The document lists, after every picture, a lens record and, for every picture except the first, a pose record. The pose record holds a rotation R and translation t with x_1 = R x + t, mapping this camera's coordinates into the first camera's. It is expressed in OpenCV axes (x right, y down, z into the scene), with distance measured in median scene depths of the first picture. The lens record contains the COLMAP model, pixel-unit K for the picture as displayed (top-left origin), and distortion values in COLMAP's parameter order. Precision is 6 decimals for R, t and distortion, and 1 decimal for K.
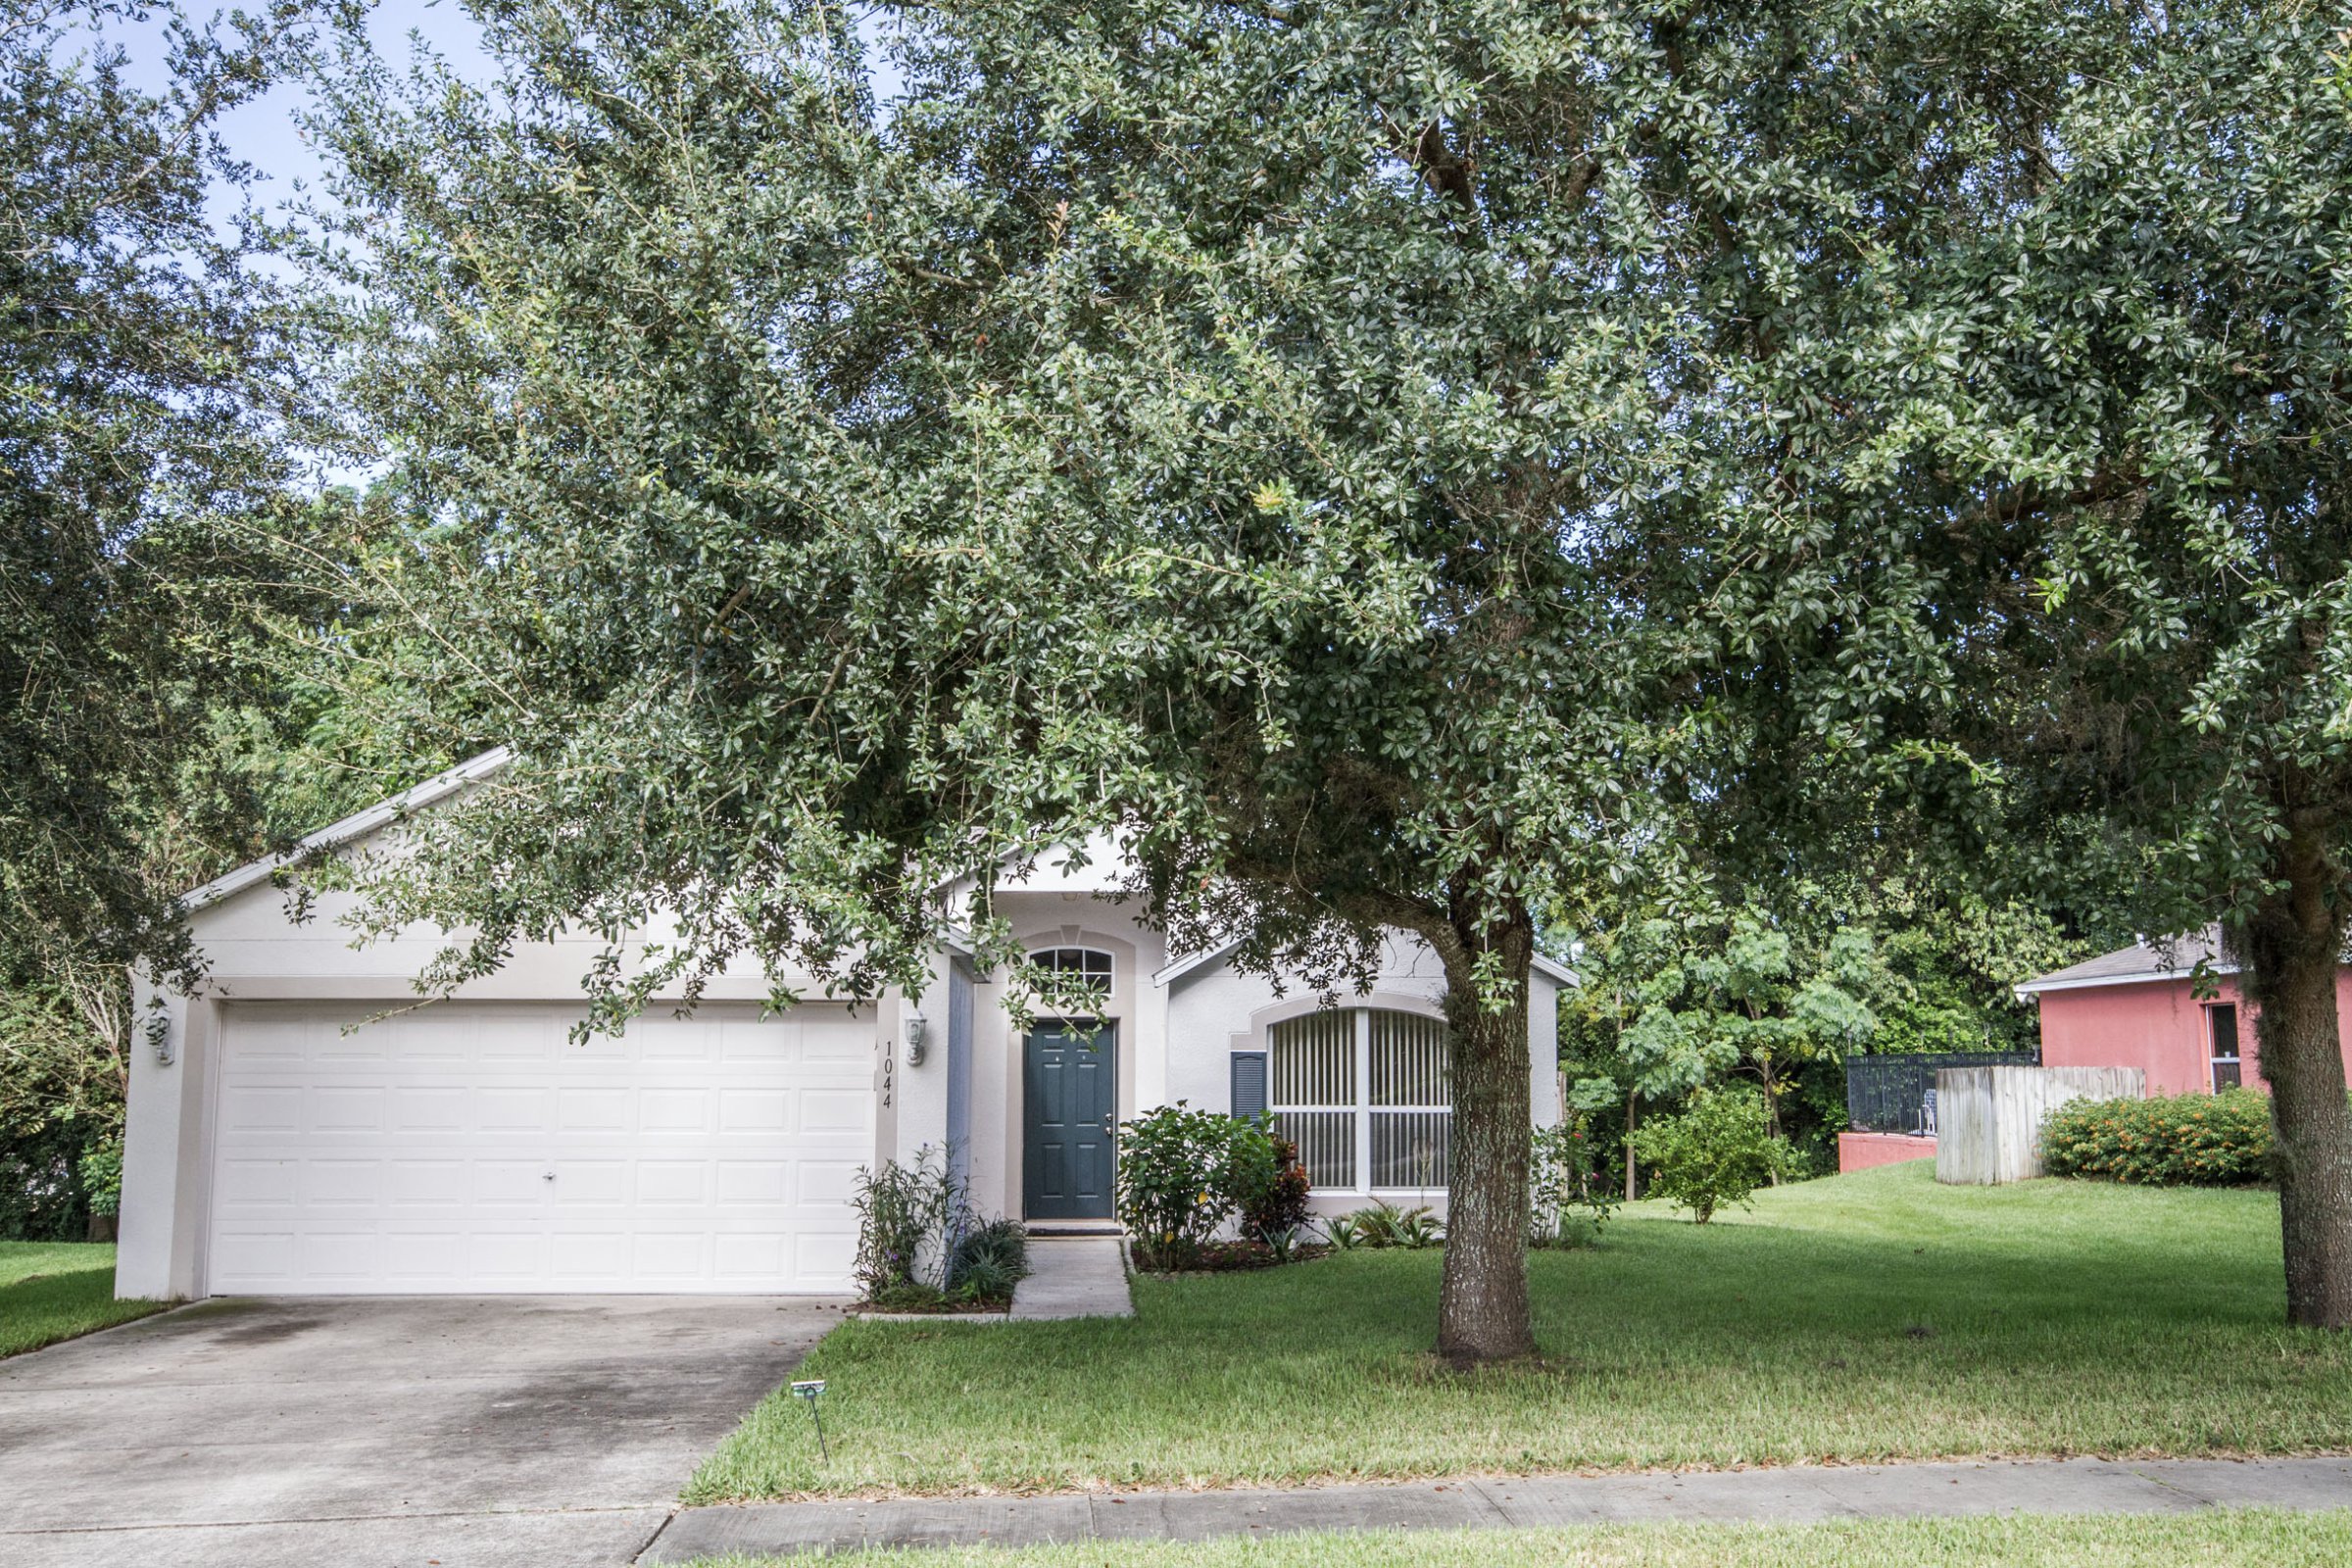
lens RADIAL K [[2048.1, 0, 1186.7], [0, 2048.1, 790.6], [0, 0, 1]] dist [-0.008061, 0.018058]
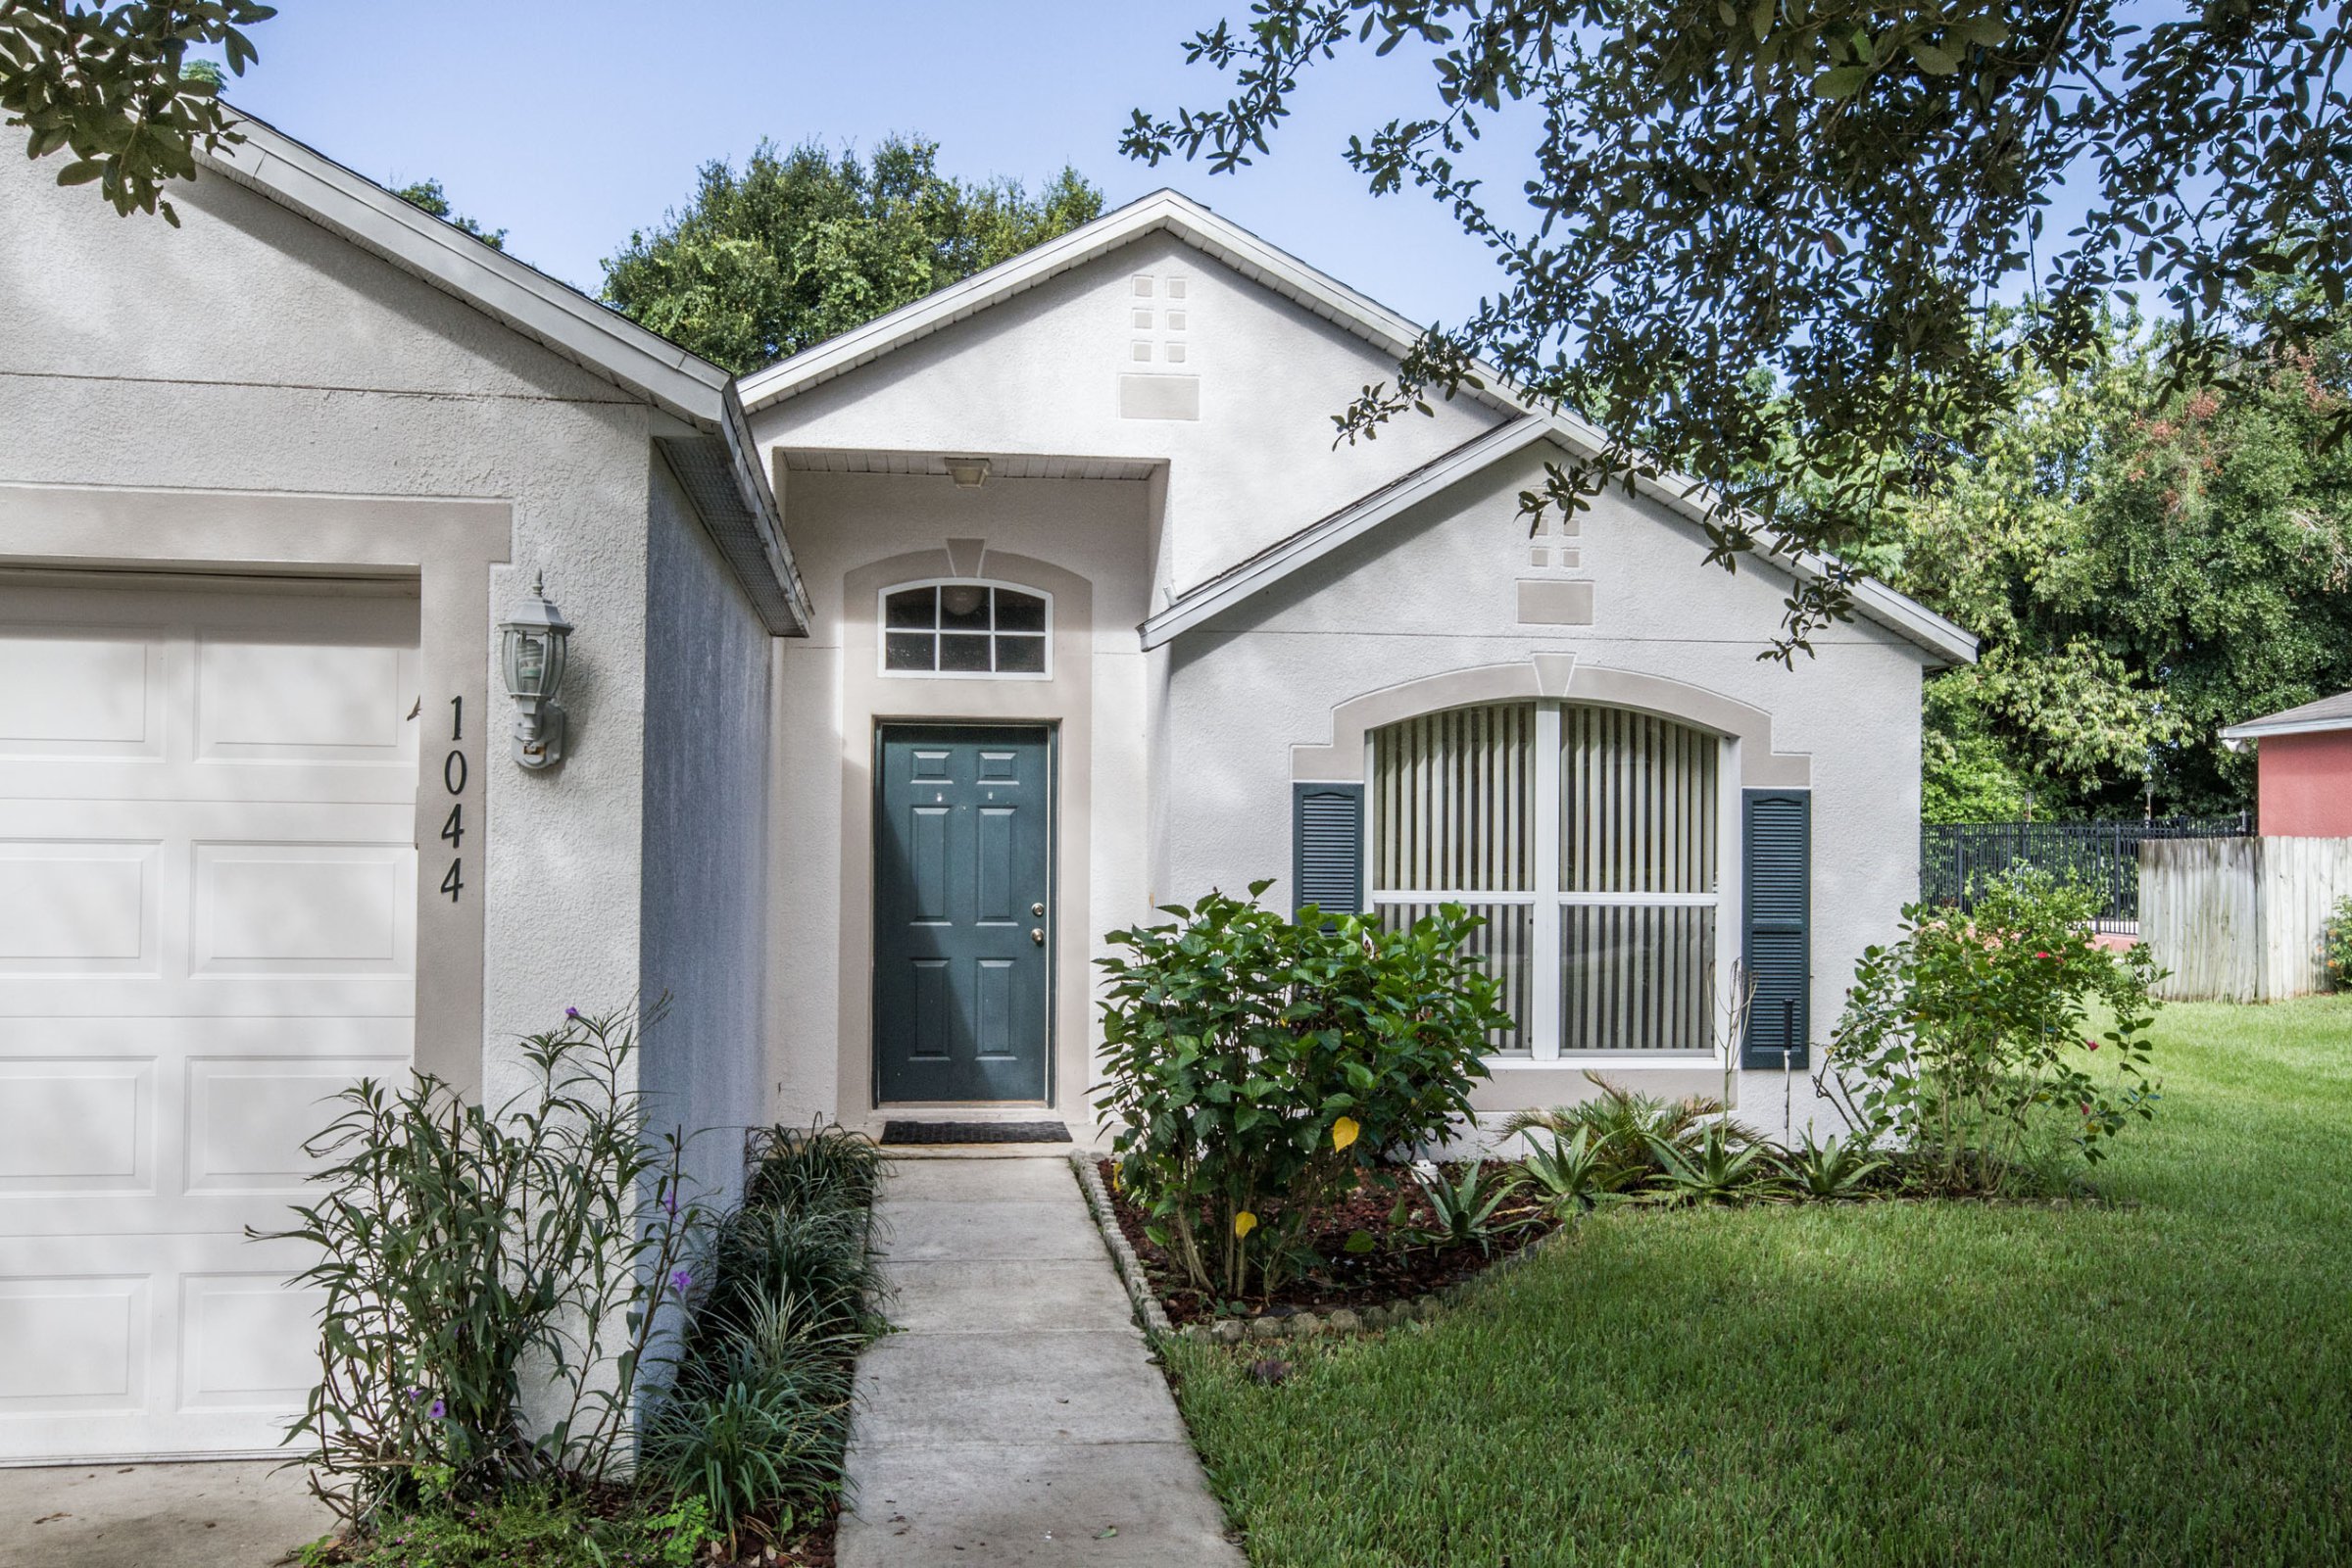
lens RADIAL K [[2048.1, 0, 1165.3], [0, 2048.1, 788.8], [0, 0, 1]] dist [-0.008061, 0.018058]
pose [[0.997747, 0.010960, 0.066186, -0.039934], [-0.018118, 0.993926, 0.108547, 0.071923], [-0.064595, -0.109501, 0.991886, 0.483050]]
